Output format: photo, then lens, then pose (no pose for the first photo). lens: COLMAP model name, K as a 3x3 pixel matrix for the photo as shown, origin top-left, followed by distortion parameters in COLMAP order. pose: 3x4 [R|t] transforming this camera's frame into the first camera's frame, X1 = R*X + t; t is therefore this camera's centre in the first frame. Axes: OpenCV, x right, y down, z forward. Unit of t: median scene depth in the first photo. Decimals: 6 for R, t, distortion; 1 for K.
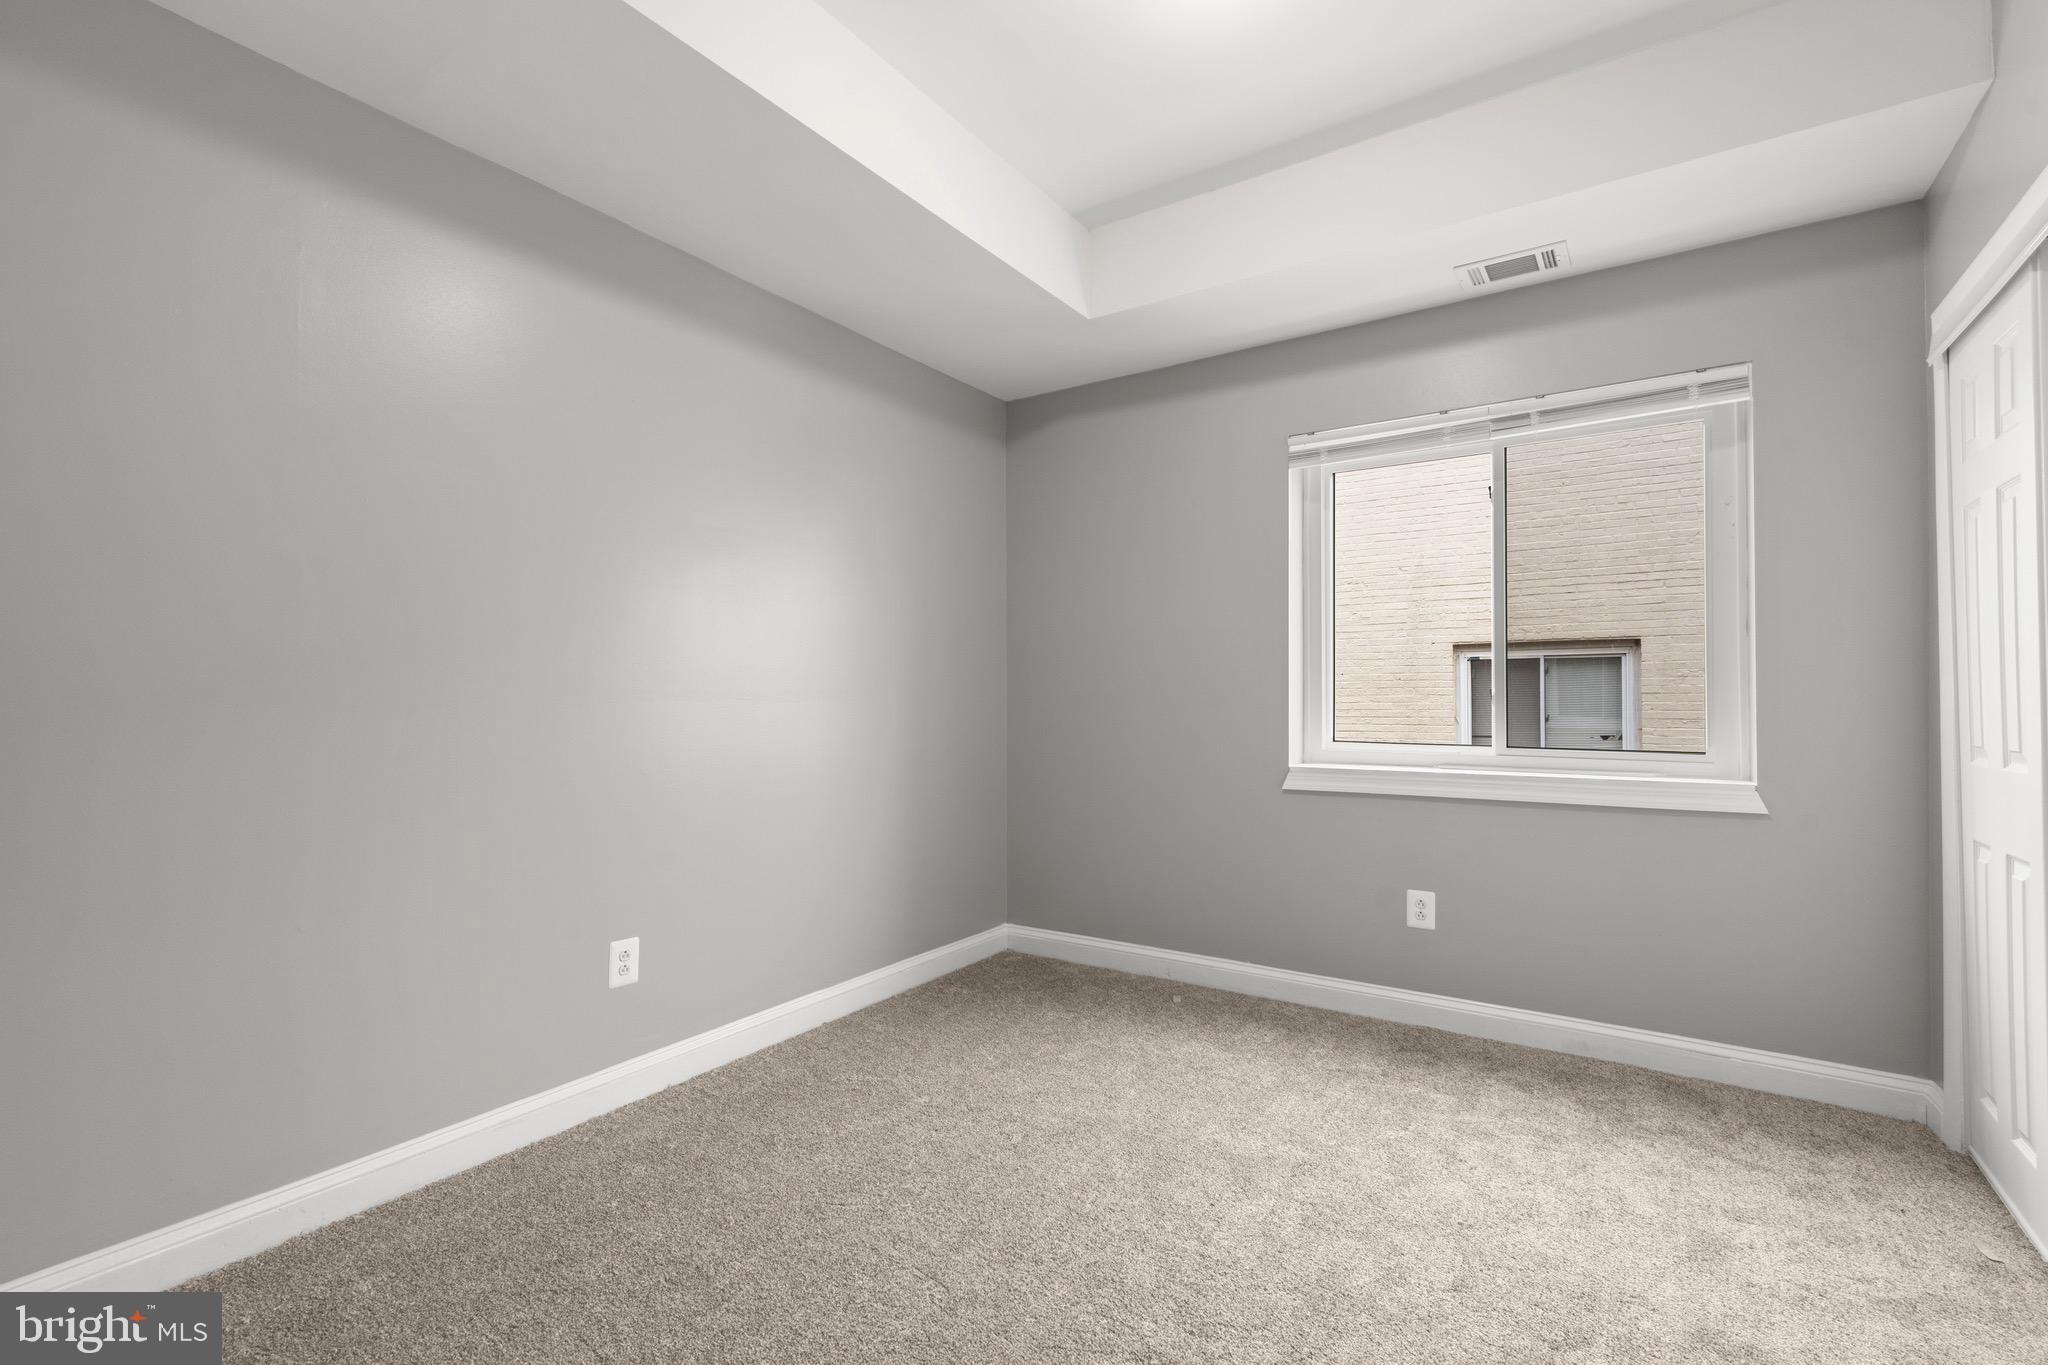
lens RADIAL K [[927.2, 0, 1011.9], [0, 927.2, 685.1], [0, 0, 1]] dist [-0.004400, 0.003558]
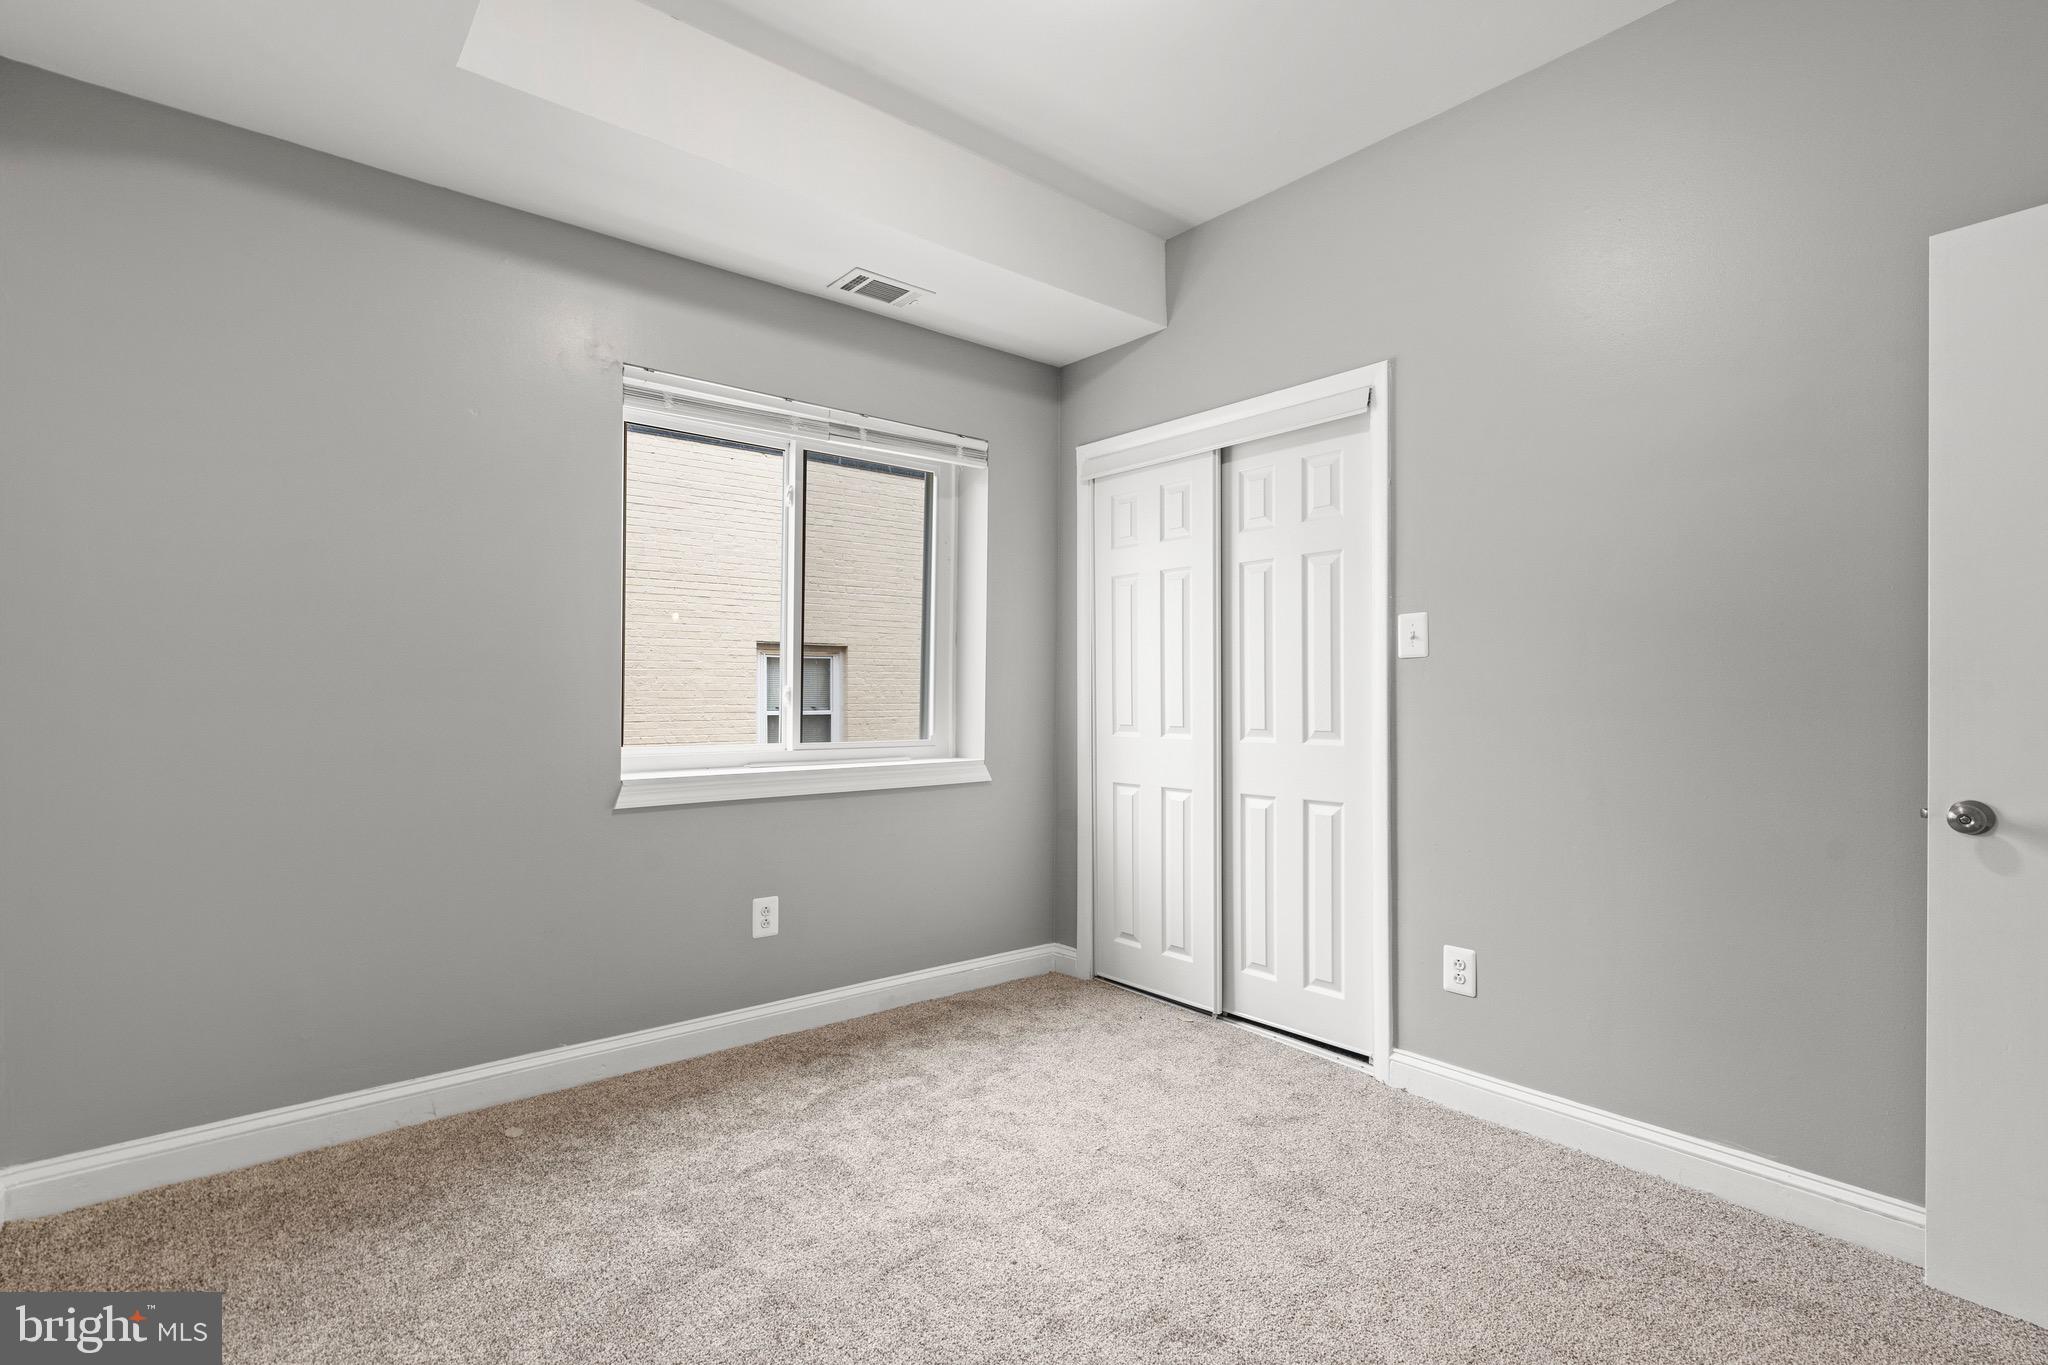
lens RADIAL K [[957.9, 0, 1031.9], [0, 957.9, 695.3], [0, 0, 1]] dist [-0.006570, -0.000208]
pose [[0.268660, -0.001775, 0.963233, -0.482041], [-0.017341, 0.999827, 0.006679, 0.004674], [-0.963079, -0.018497, 0.268583, 0.538121]]
